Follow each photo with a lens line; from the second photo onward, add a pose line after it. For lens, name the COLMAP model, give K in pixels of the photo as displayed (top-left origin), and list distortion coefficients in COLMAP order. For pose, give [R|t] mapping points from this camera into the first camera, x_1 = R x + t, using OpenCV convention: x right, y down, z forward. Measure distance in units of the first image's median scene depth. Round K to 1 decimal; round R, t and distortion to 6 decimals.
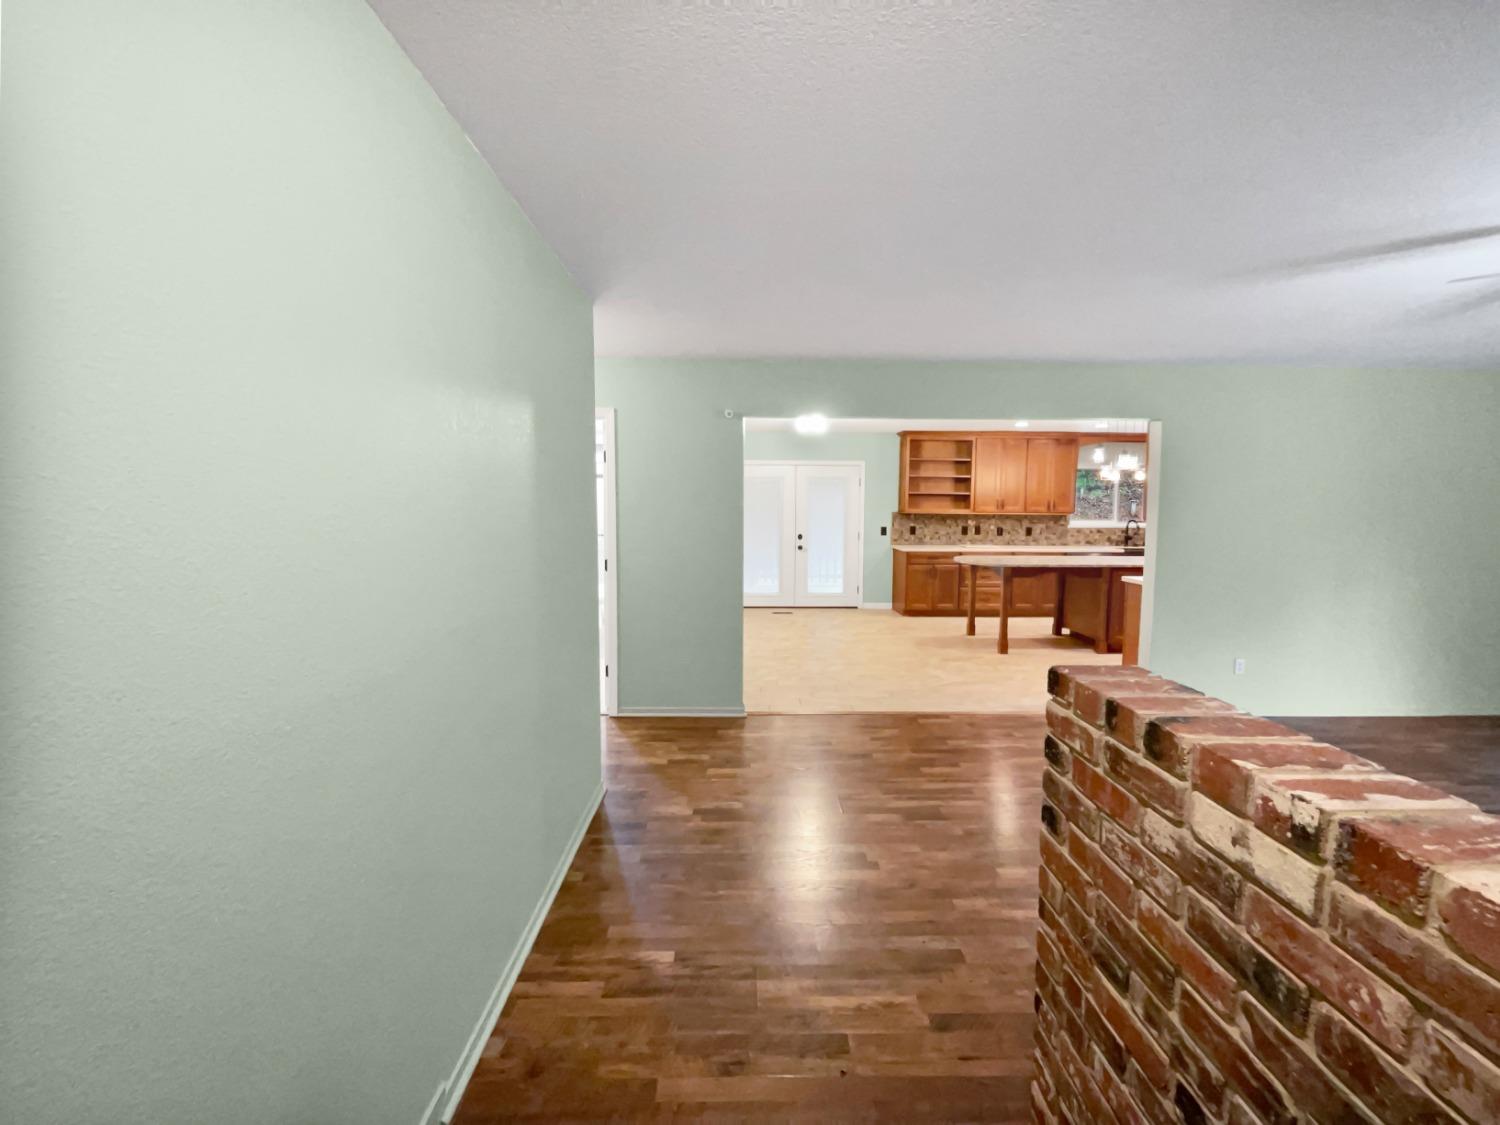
lens RADIAL K [[614.2, 0, 757.0], [0, 614.2, 568.8], [0, 0, 1]] dist [0.001049, 0.000975]
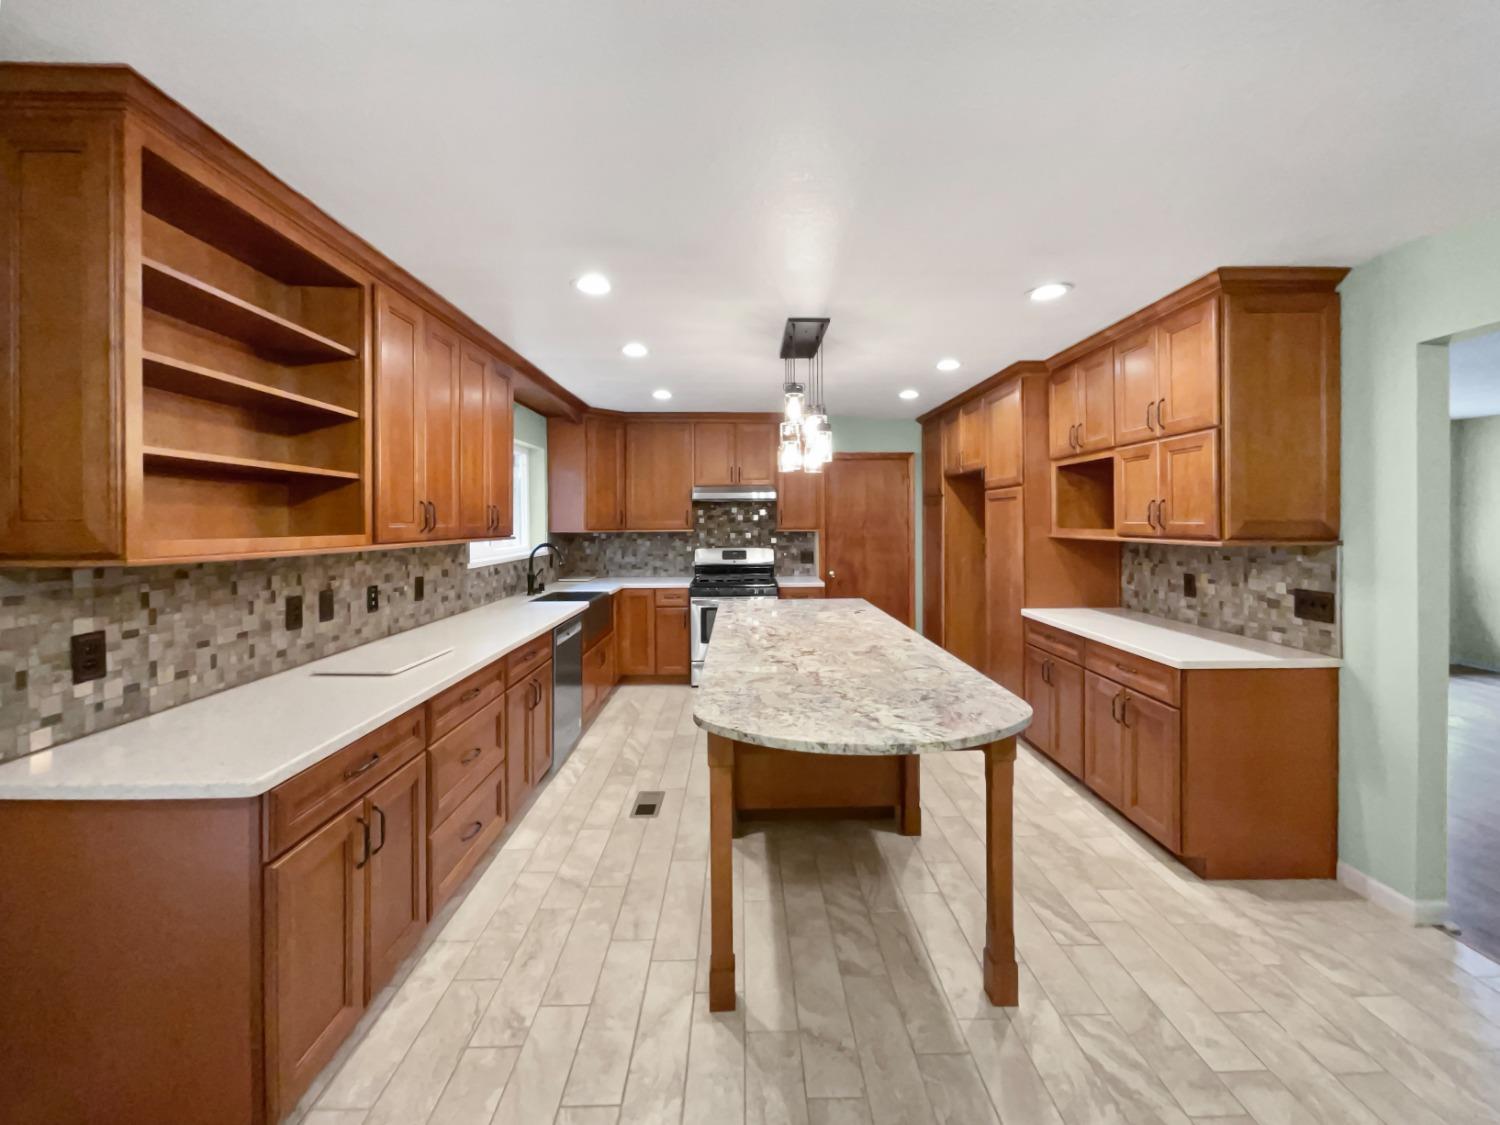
lens RADIAL K [[614.2, 0, 777.6], [0, 614.2, 521.1], [0, 0, 1]] dist [0.001049, 0.000975]
pose [[-0.043785, -0.008216, 0.999007, 0.063336], [0.098820, 0.995027, 0.012515, -0.084654], [-0.994142, 0.099270, -0.042755, 0.800817]]
